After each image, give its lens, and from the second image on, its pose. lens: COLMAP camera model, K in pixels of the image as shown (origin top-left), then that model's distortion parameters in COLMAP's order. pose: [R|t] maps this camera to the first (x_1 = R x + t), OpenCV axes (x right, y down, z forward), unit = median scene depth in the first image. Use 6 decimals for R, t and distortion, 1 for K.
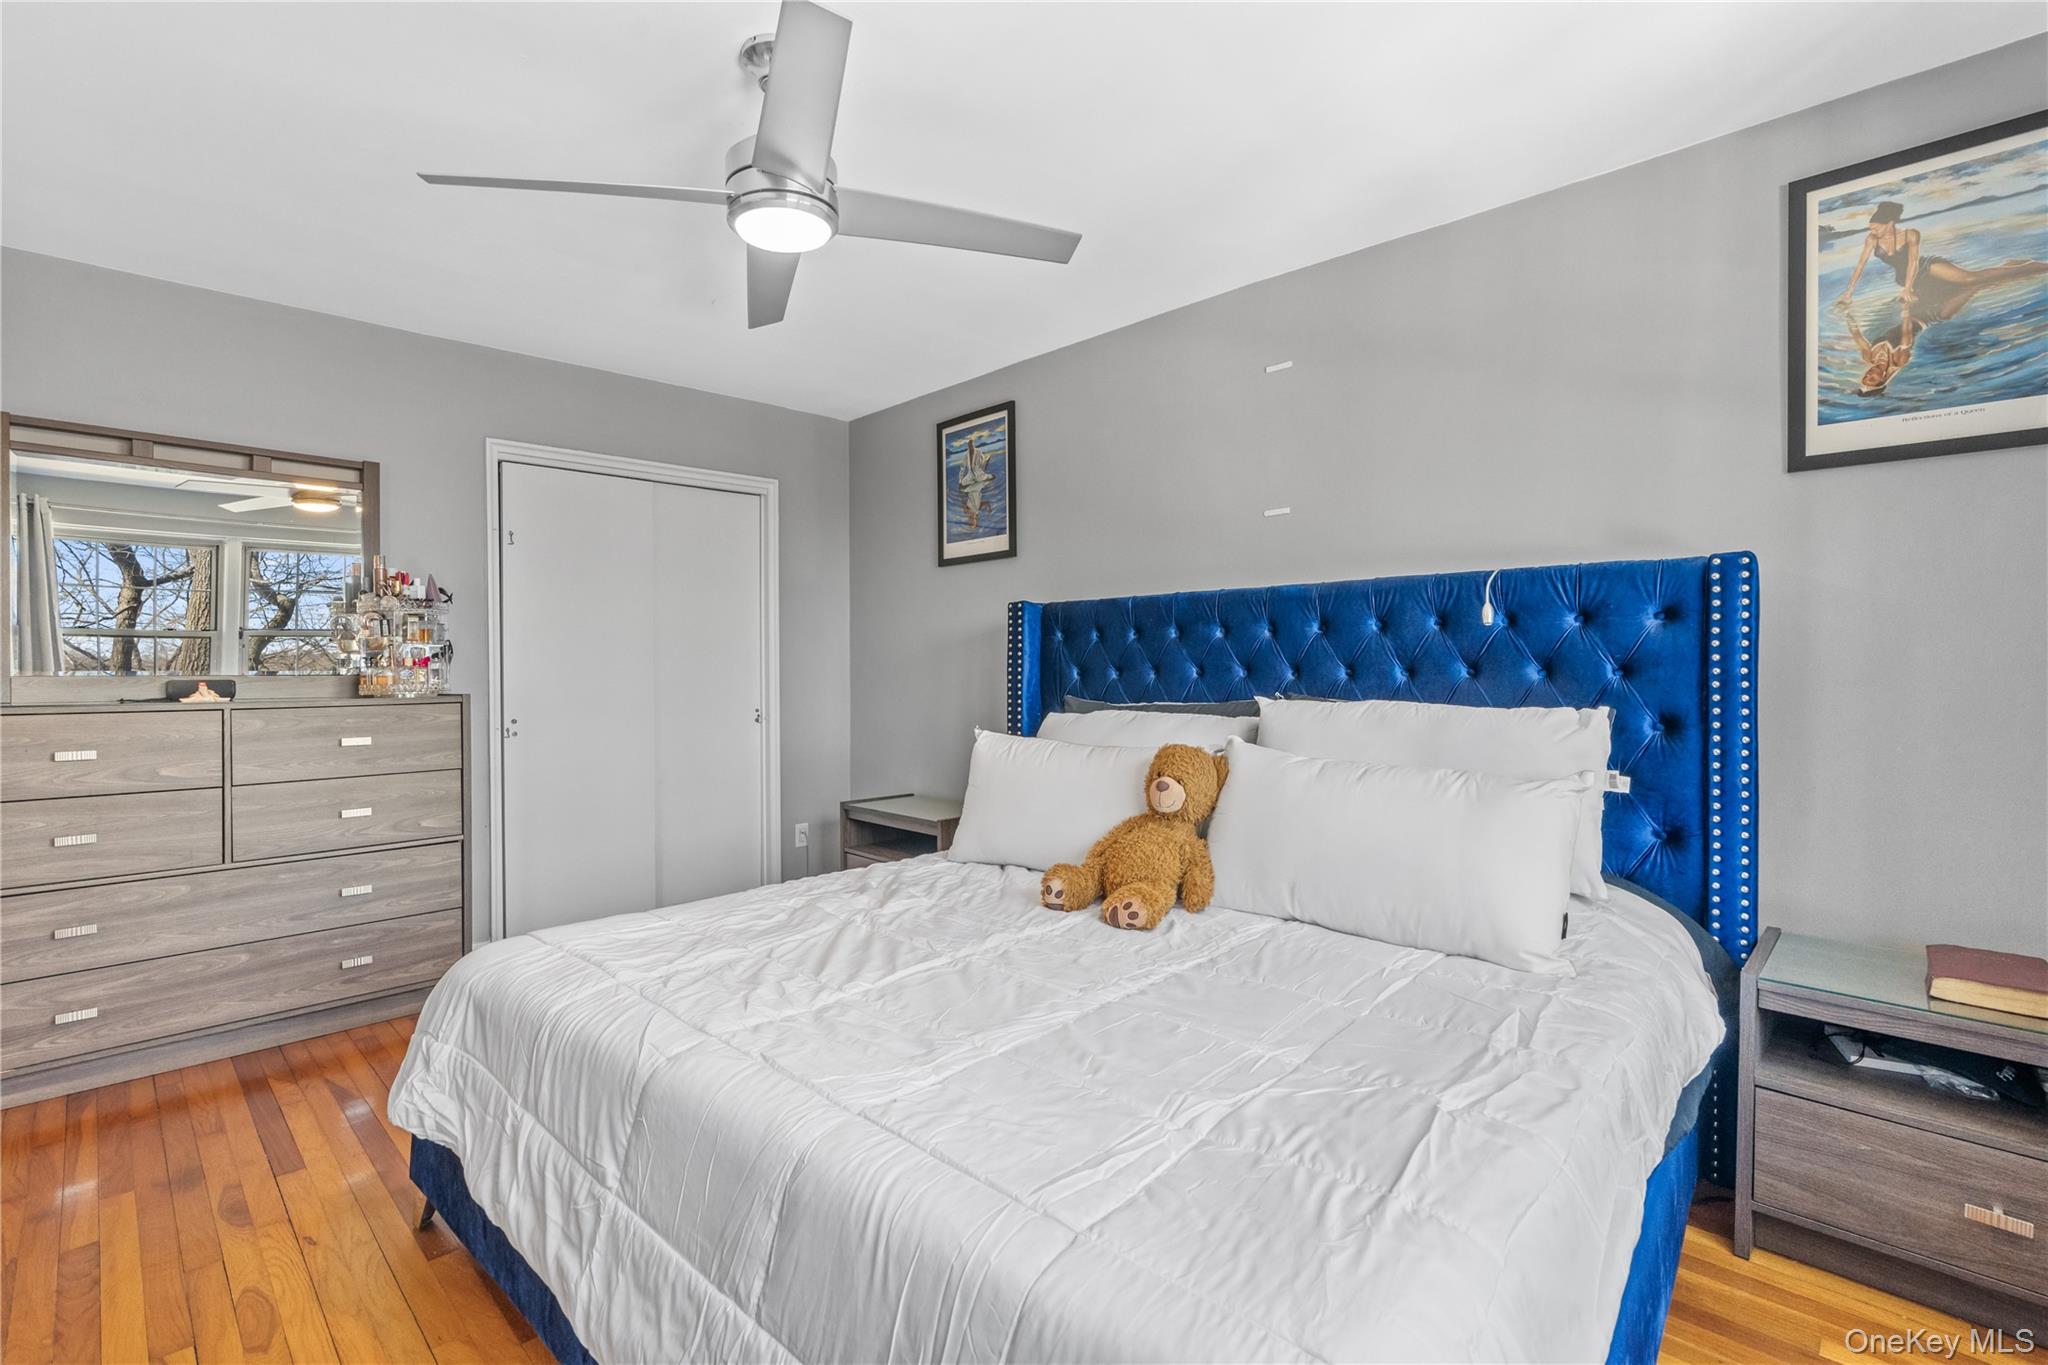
lens RADIAL K [[962.0, 0, 1021.1], [0, 962.0, 660.6], [0, 0, 1]] dist [0.000276, 0.000176]
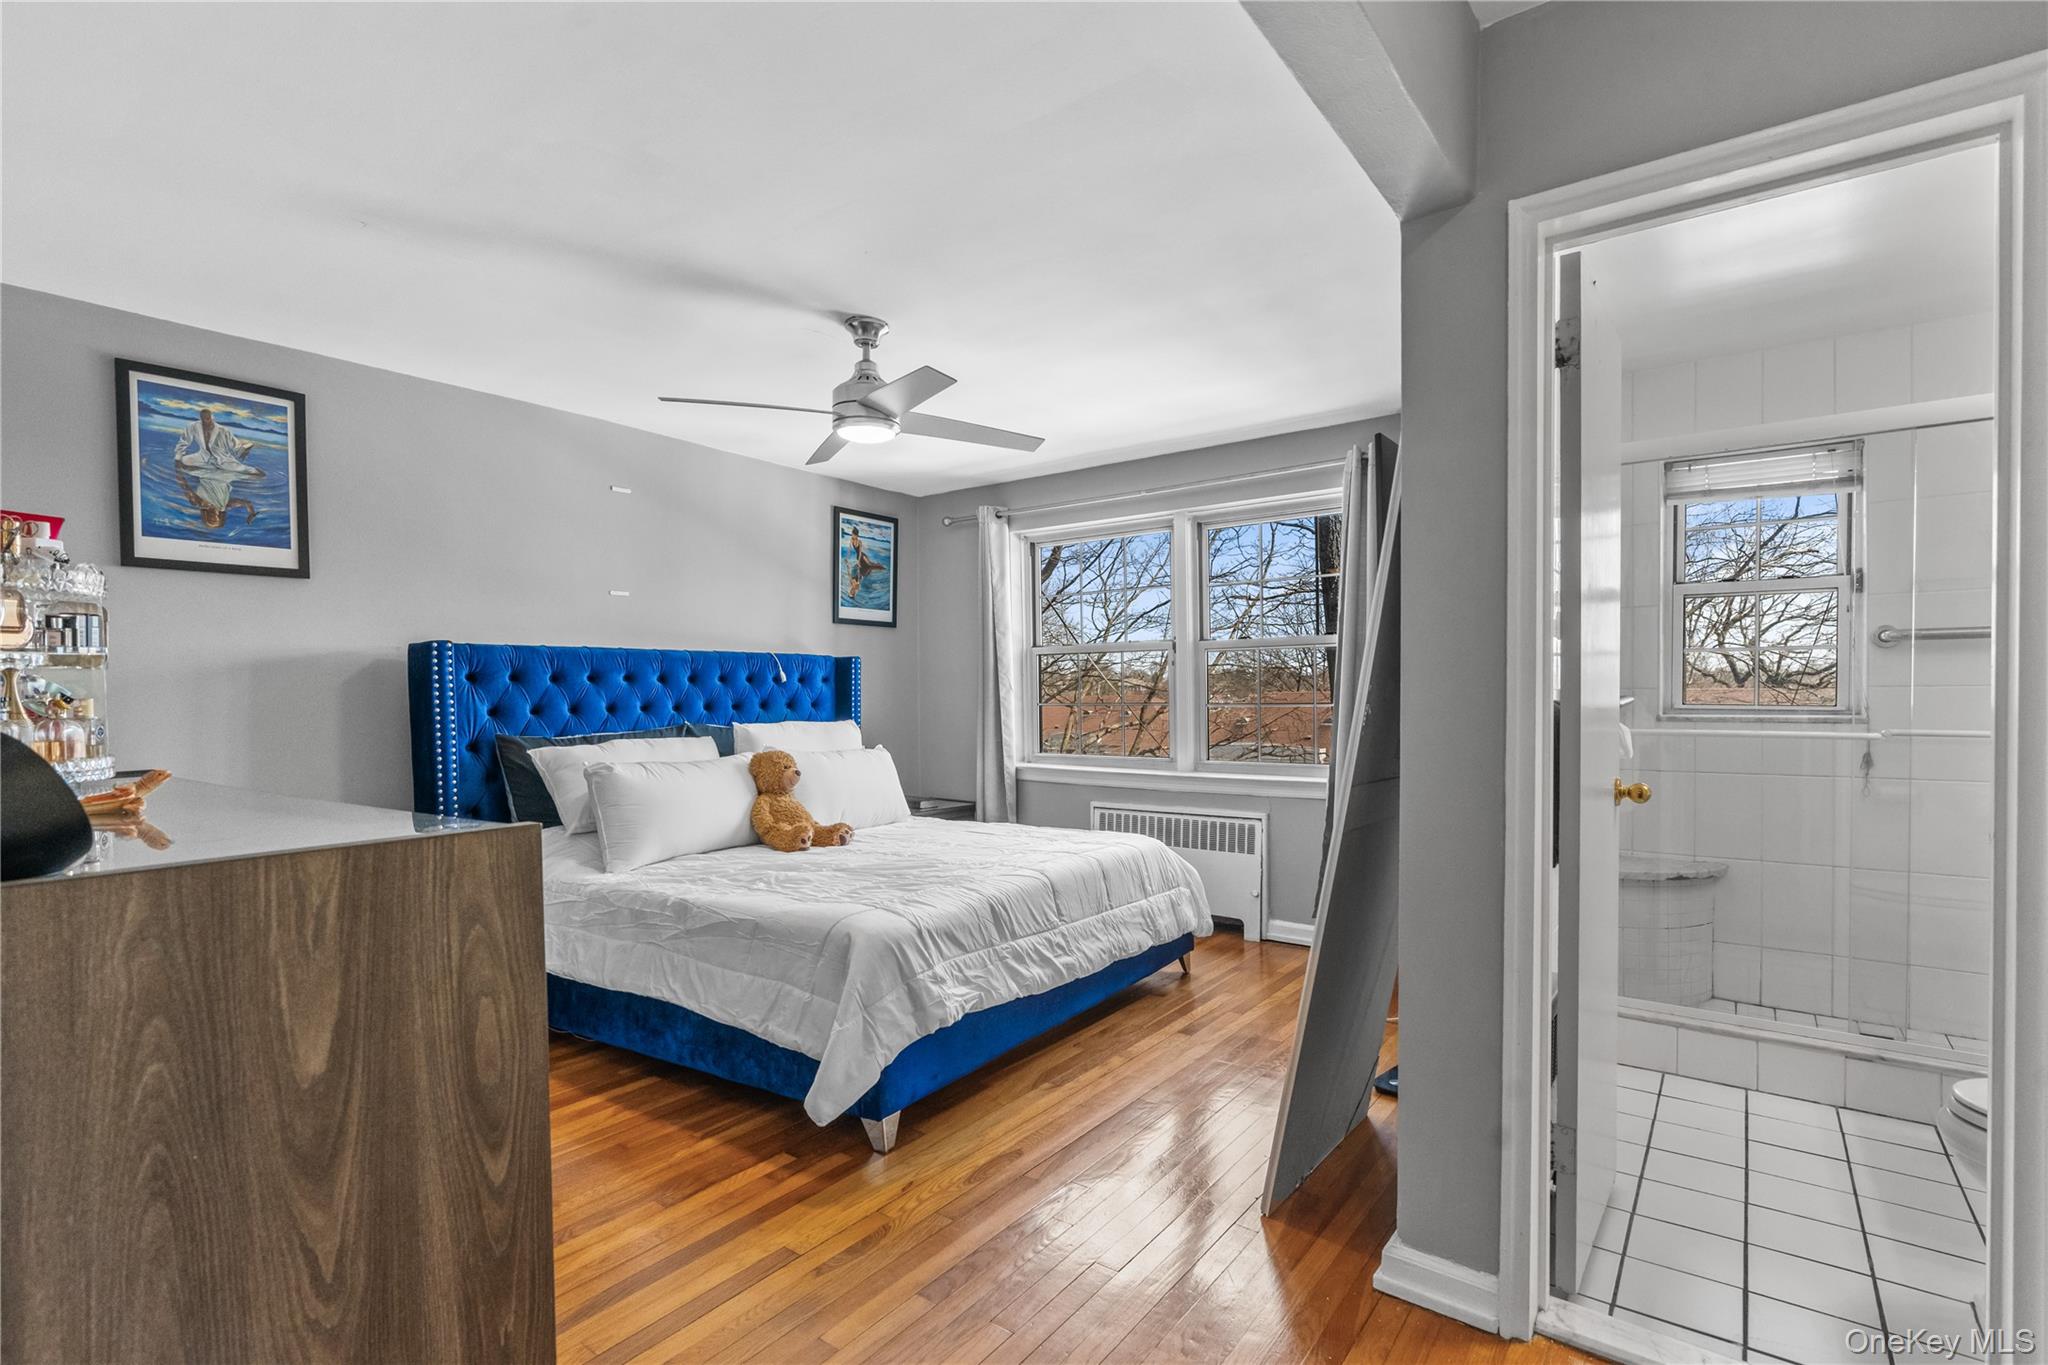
lens RADIAL K [[952.0, 0, 1016.4], [0, 952.0, 705.3], [0, 0, 1]] dist [0.000133, 0.000758]
pose [[-0.150091, 0.007282, 0.988645, -0.926098], [0.016611, 0.999850, -0.004843, 0.018042], [-0.988533, 0.015695, -0.150189, 0.507584]]
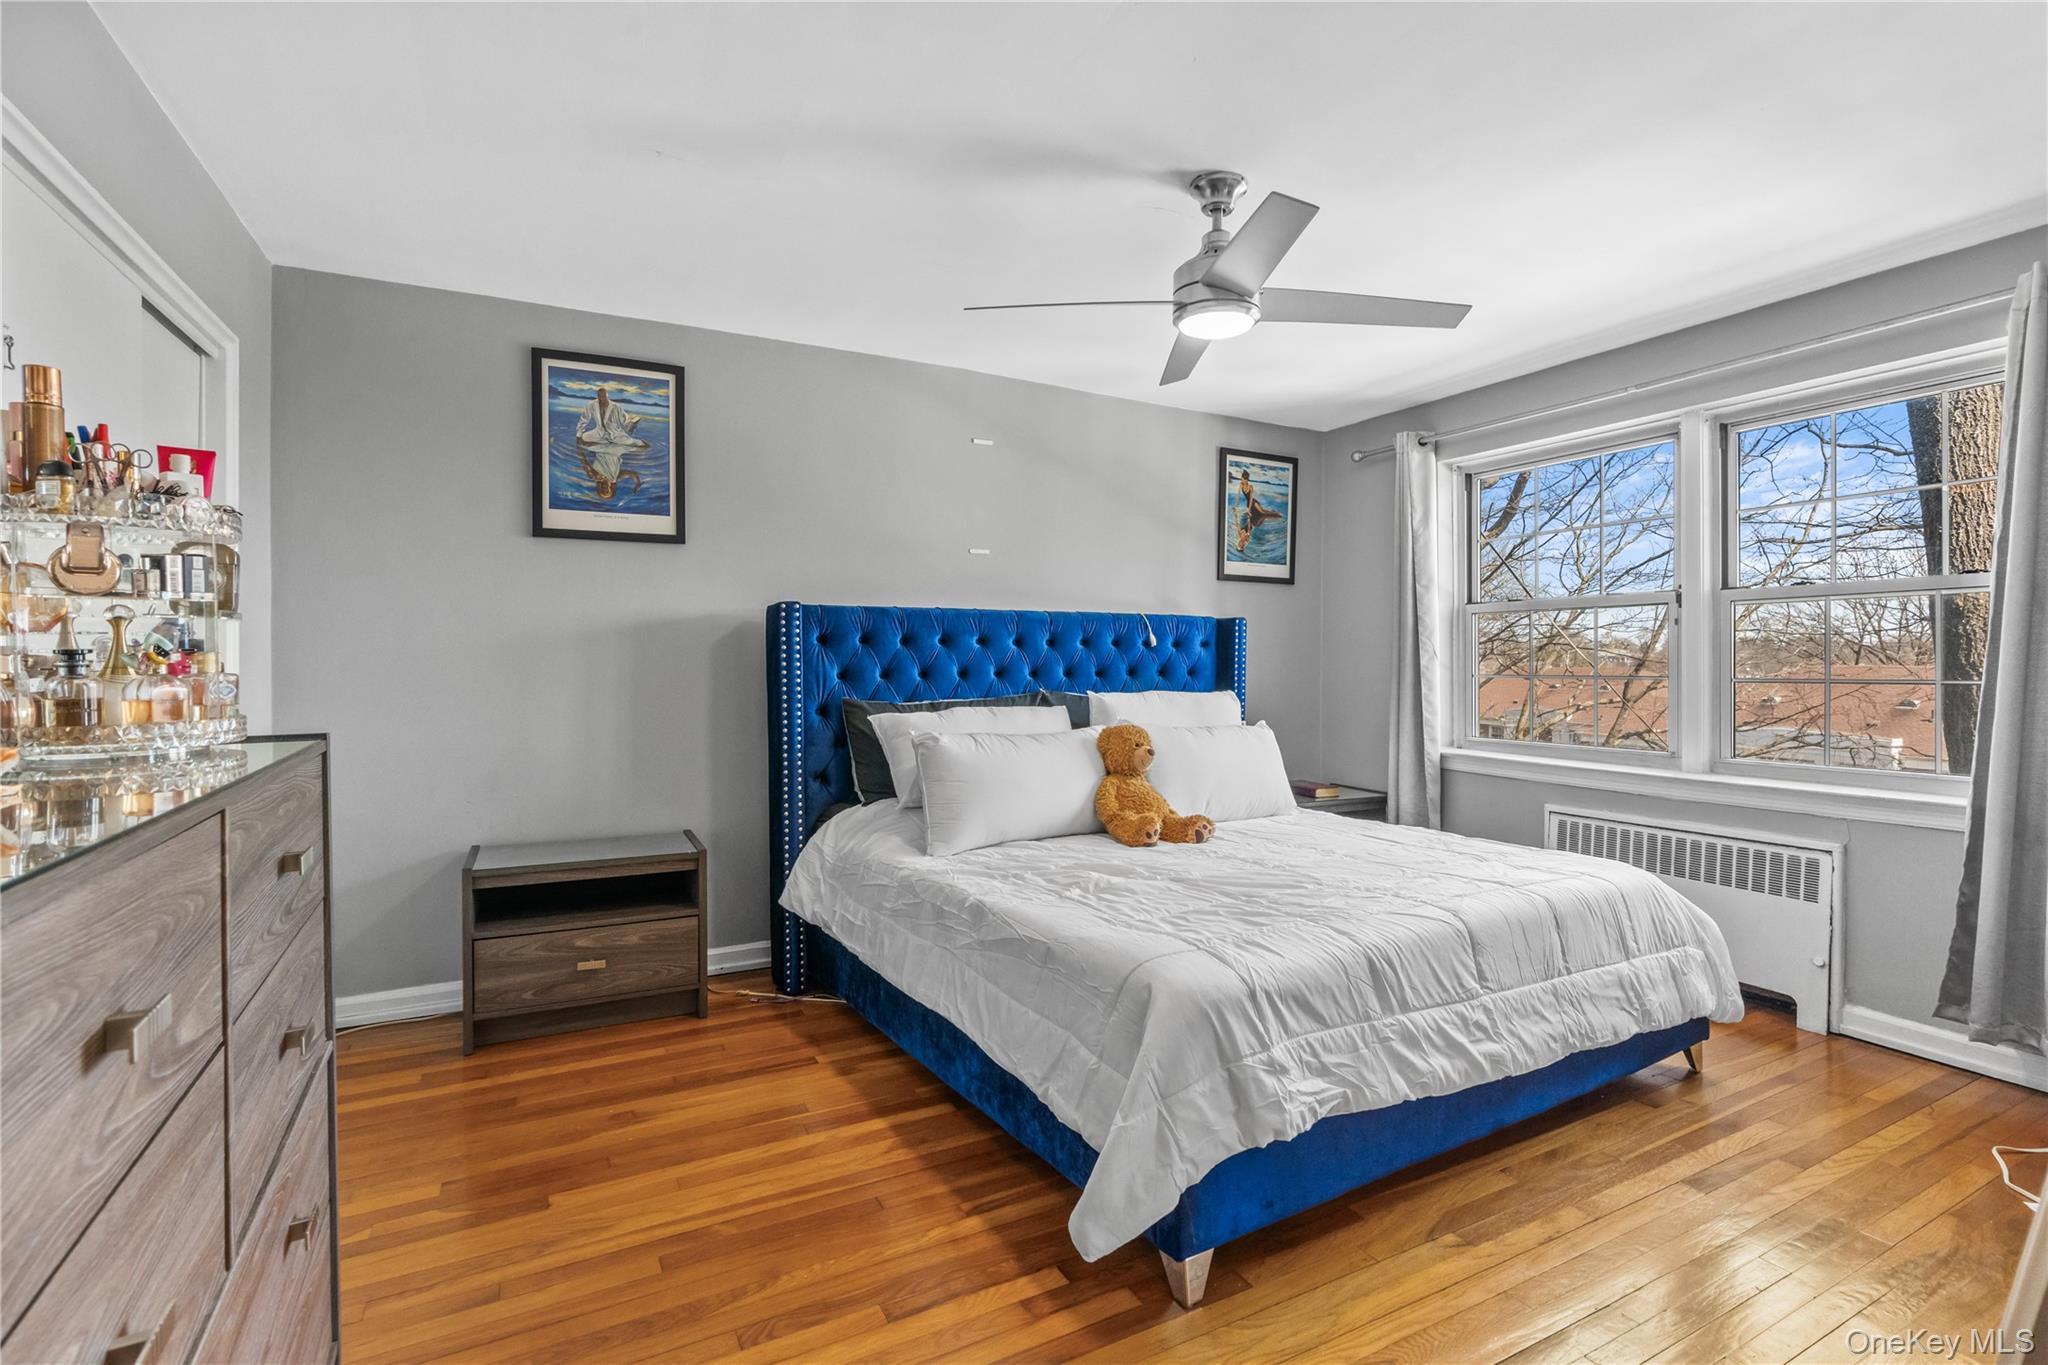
lens RADIAL K [[921.9, 0, 1044.0], [0, 921.9, 674.5], [0, 0, 1]] dist [-0.004195, 0.001119]
pose [[0.278505, 0.007555, 0.960405, -0.720620], [-0.000114, 0.999969, -0.007833, 0.017578], [-0.960435, 0.002072, 0.278498, 0.447428]]
